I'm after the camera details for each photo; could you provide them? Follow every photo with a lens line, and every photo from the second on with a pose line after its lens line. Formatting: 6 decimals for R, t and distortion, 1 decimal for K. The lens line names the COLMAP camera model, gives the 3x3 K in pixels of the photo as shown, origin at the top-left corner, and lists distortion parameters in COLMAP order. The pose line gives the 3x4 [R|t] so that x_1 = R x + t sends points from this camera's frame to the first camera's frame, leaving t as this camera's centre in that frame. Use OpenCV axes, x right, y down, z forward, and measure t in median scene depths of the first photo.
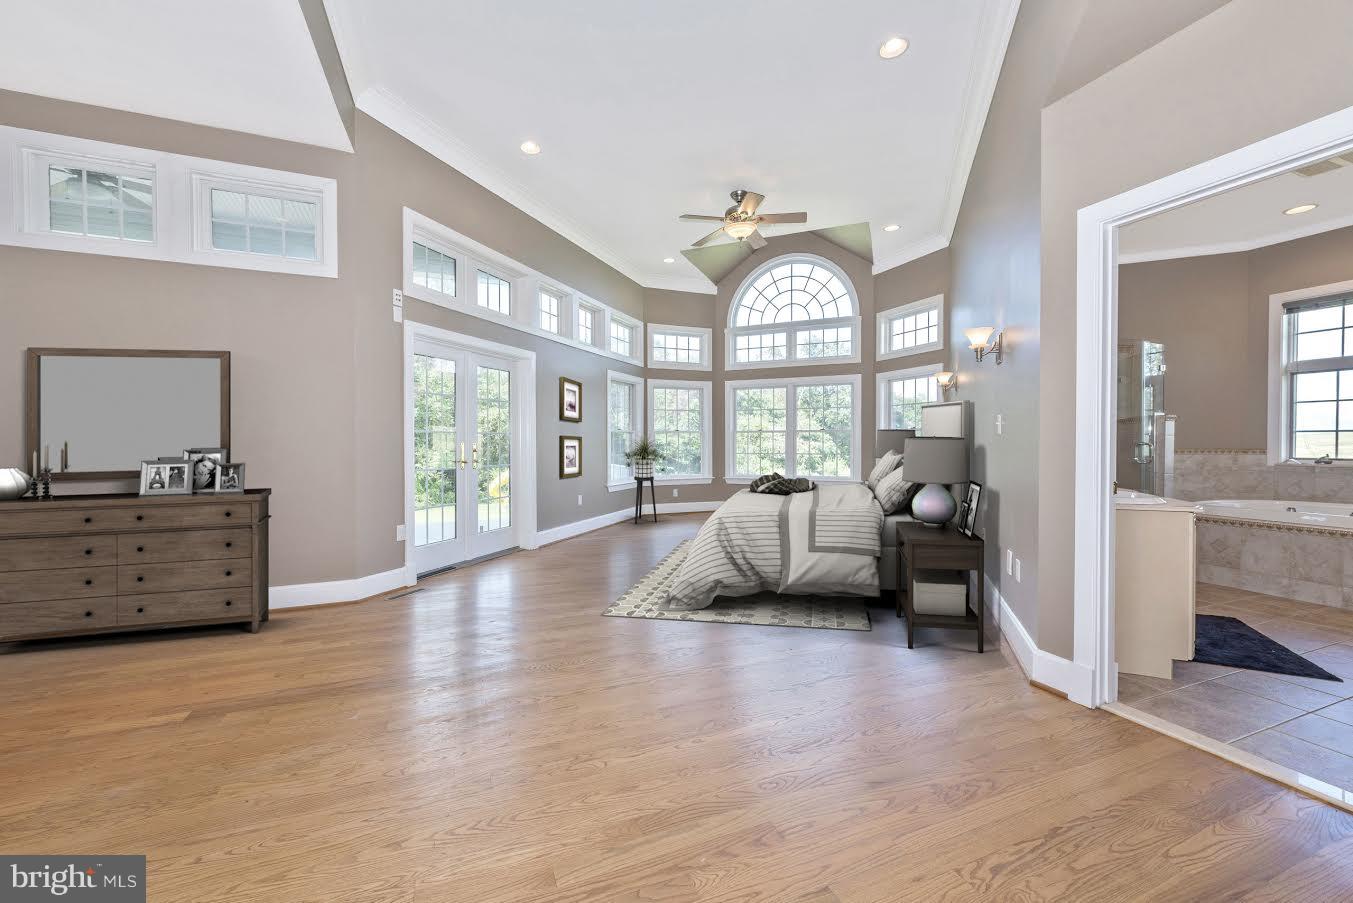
lens RADIAL K [[533.1, 0, 683.8], [0, 533.1, 455.9], [0, 0, 1]] dist [0.002494, 0.000075]
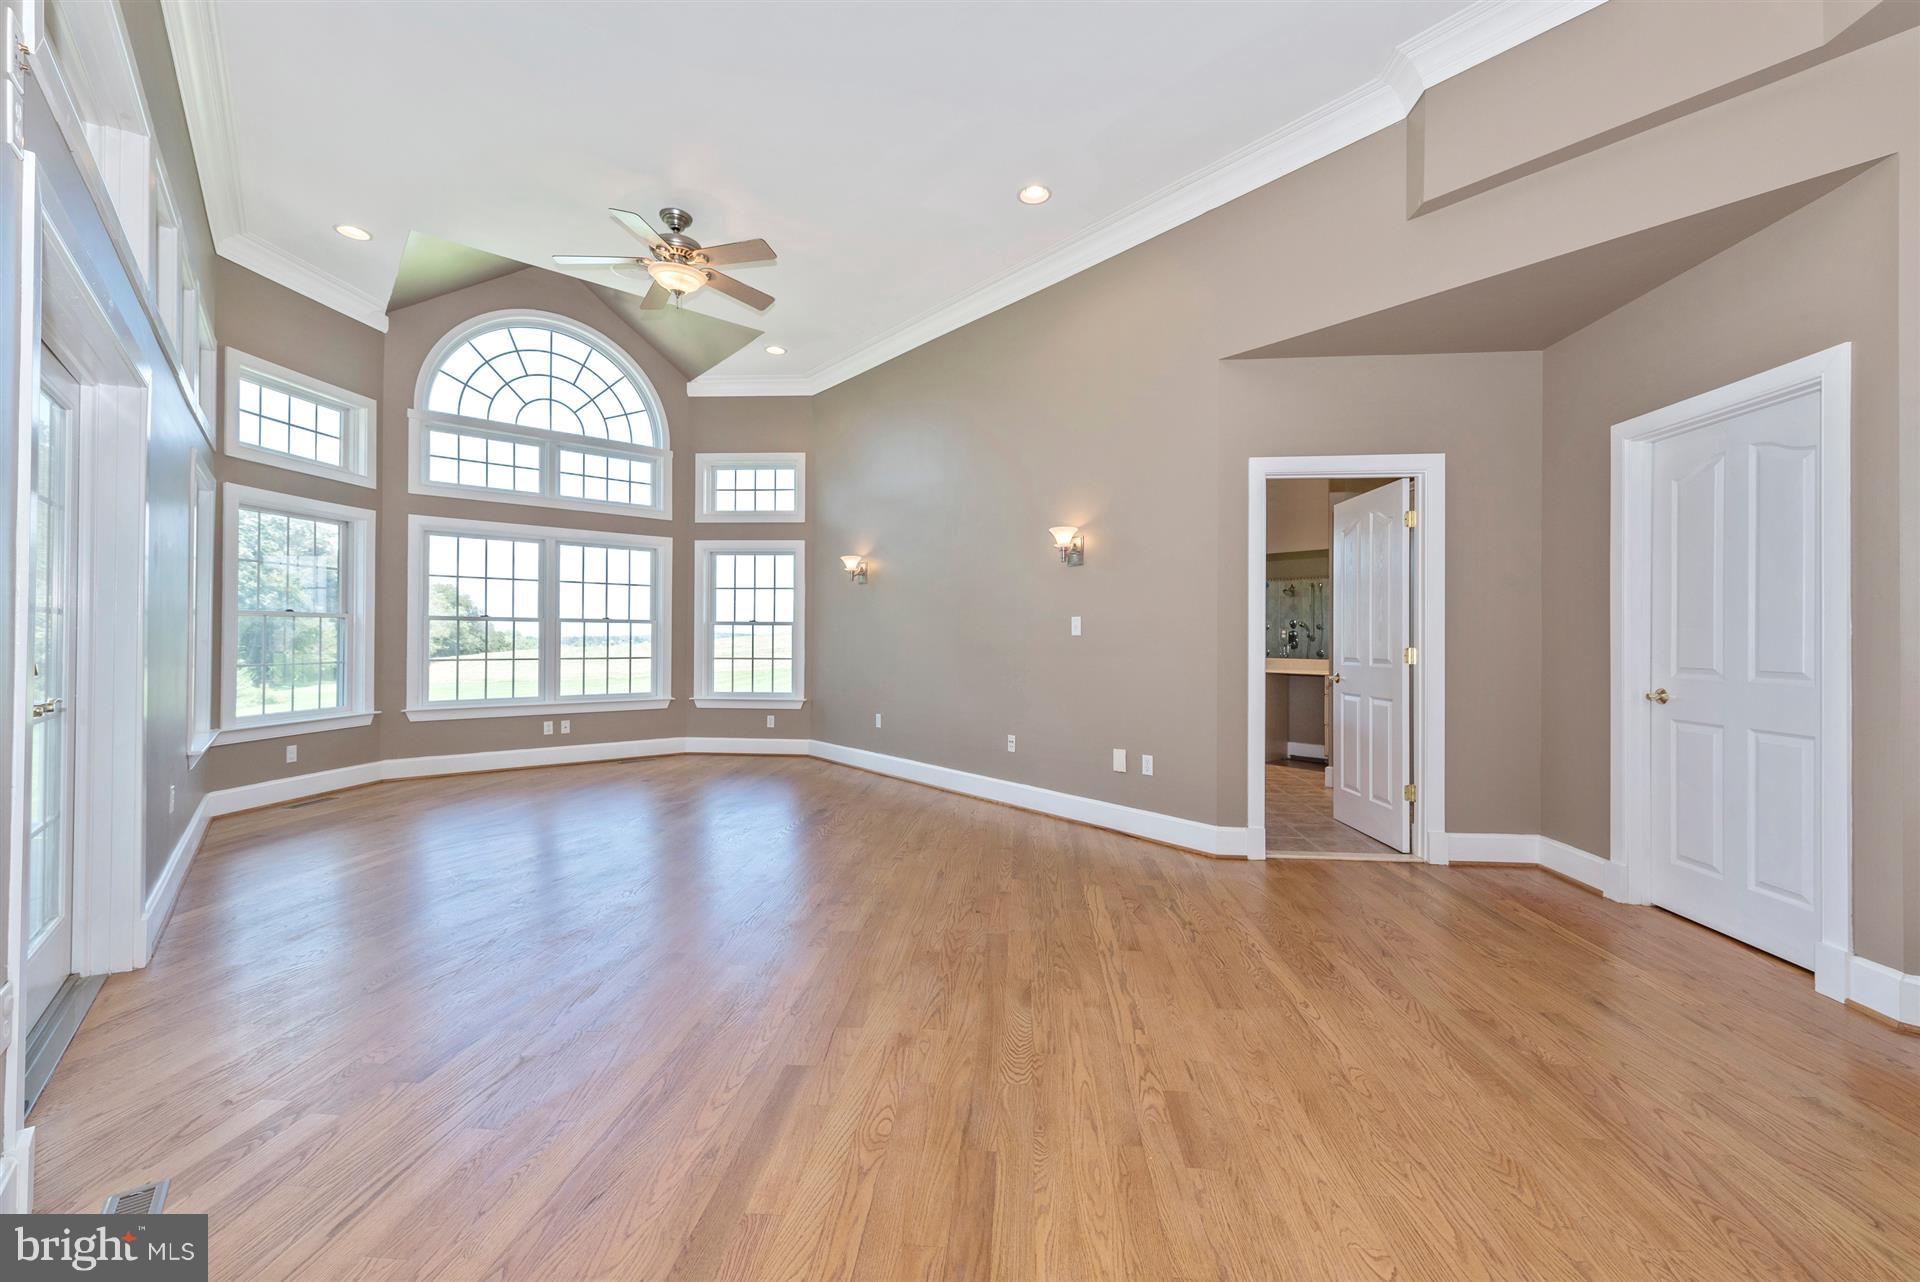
lens RADIAL K [[763.8, 0, 942.2], [0, 763.8, 641.8], [0, 0, 1]] dist [0.015148, -0.000424]
pose [[0.460154, -0.000255, 0.887839, -0.343641], [0.014233, 0.999874, -0.007090, -0.010476], [-0.887725, 0.015899, 0.460099, 0.243829]]
